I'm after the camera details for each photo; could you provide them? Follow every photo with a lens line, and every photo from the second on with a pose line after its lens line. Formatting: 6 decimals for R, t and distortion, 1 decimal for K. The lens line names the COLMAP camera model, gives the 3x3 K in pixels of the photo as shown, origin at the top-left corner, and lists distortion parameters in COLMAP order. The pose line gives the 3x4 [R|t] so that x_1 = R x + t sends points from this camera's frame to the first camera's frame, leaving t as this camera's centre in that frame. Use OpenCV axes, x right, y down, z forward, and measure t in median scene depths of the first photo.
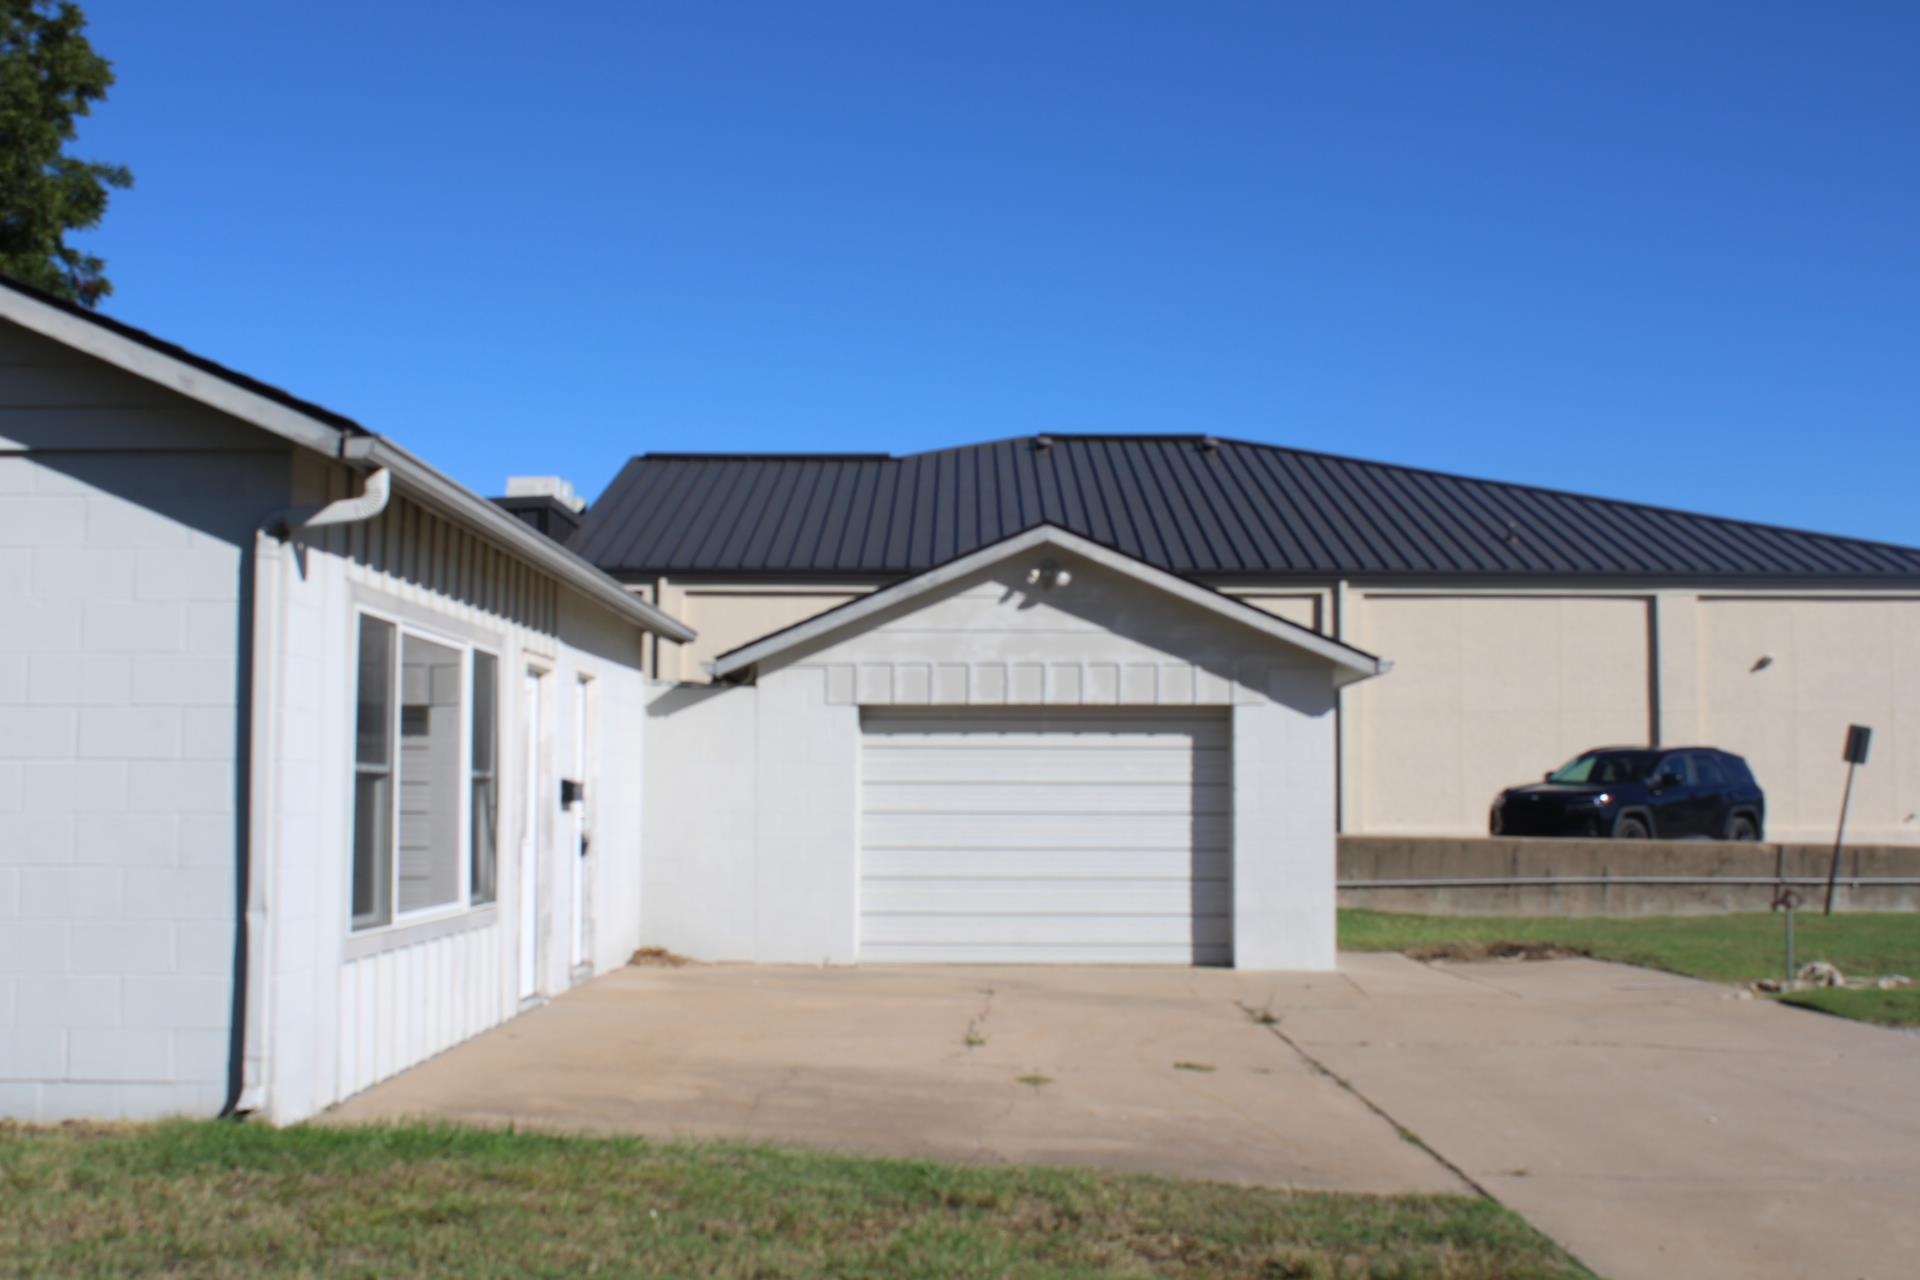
lens RADIAL K [[2320.6, 0, 960.0], [0, 2320.6, 640.0], [0, 0, 1]] dist [-0.034279, 0.016028]
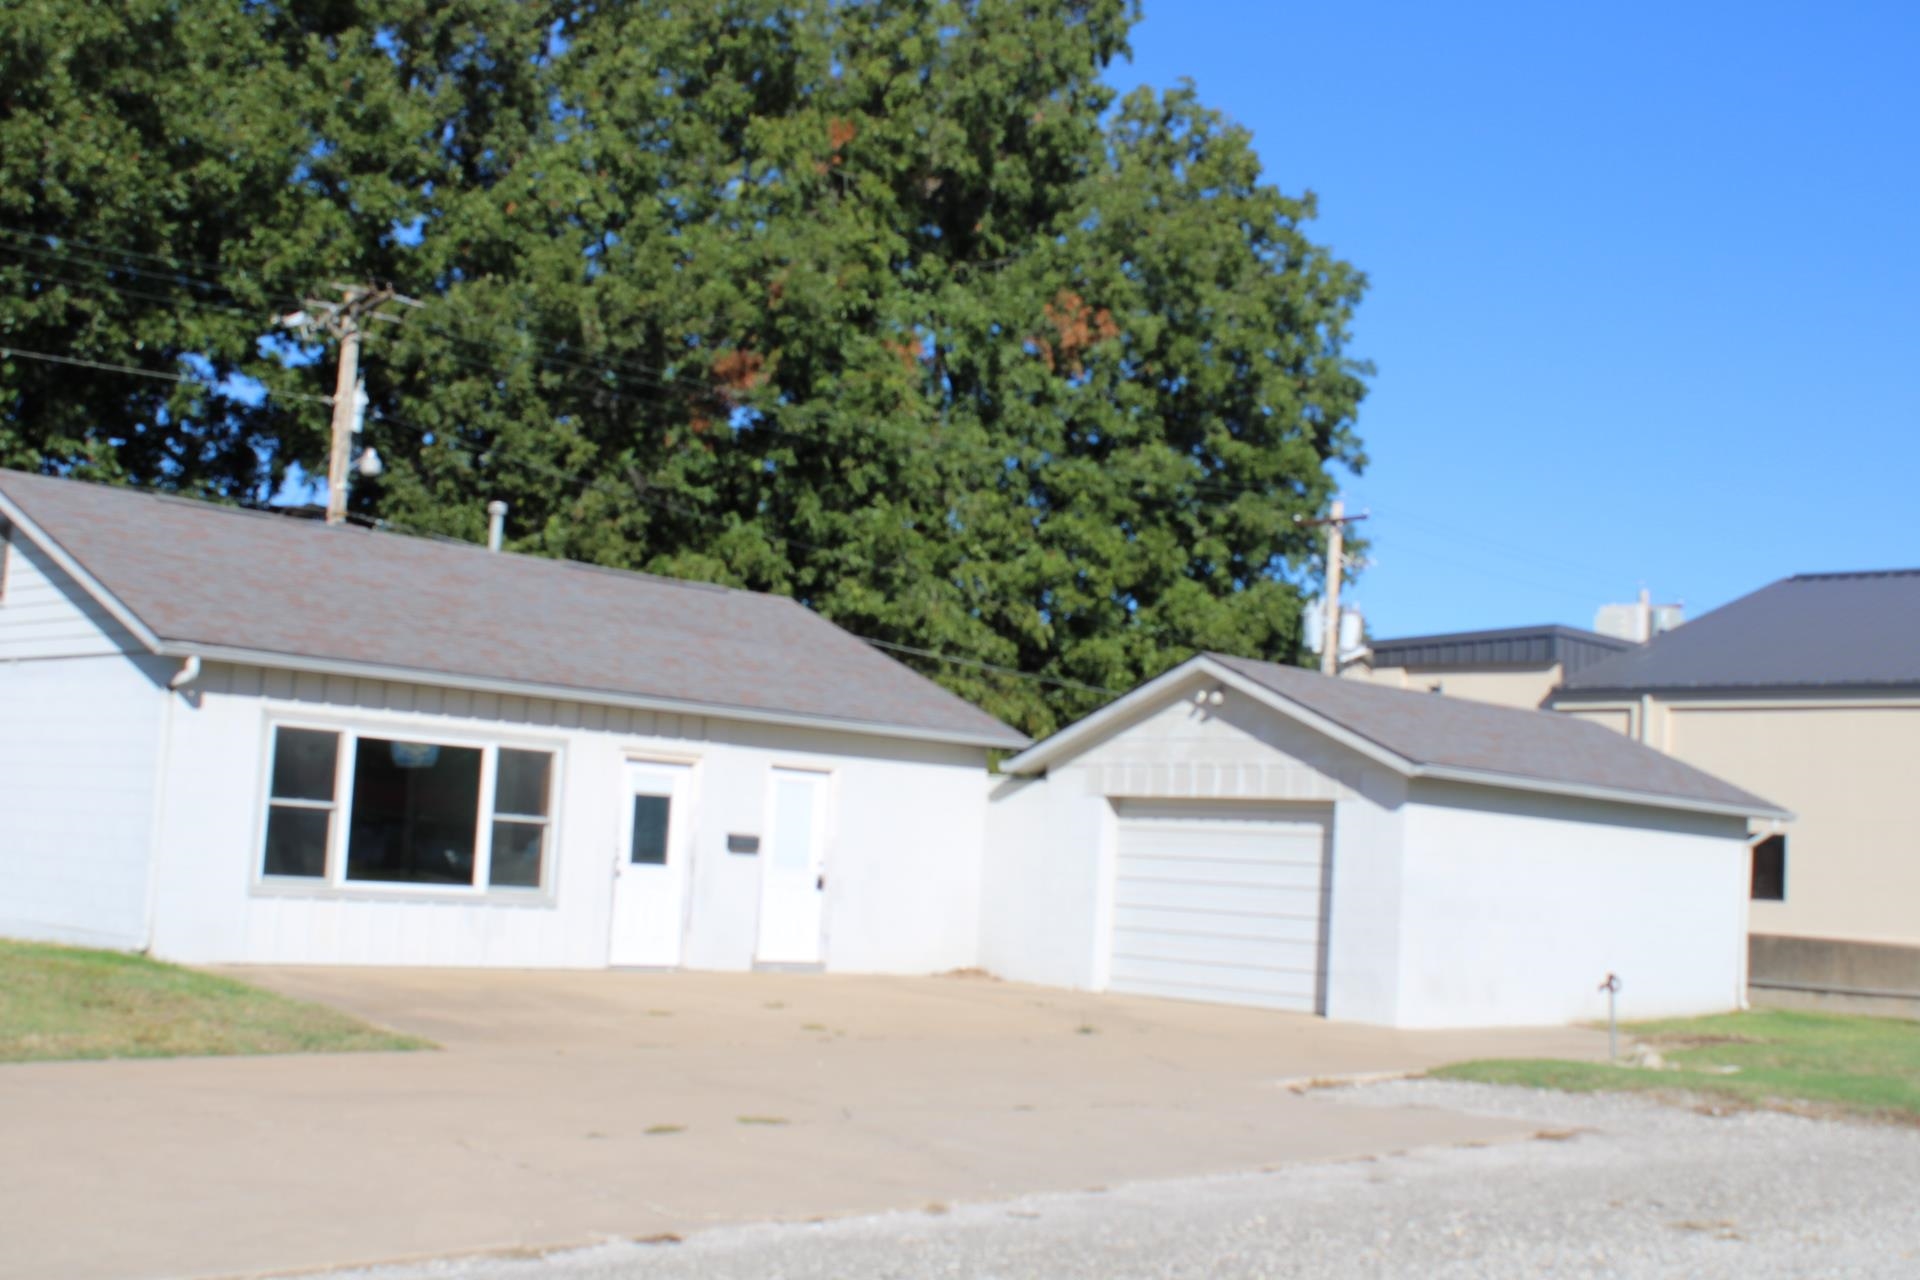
lens RADIAL K [[2320.6, 0, 960.0], [0, 2320.6, 640.0], [0, 0, 1]] dist [-0.034279, 0.016028]
pose [[0.708323, -0.031967, -0.705164, 0.832186], [-0.004335, 0.998758, -0.049632, 0.005273], [0.705875, 0.038212, 0.707305, 0.001620]]
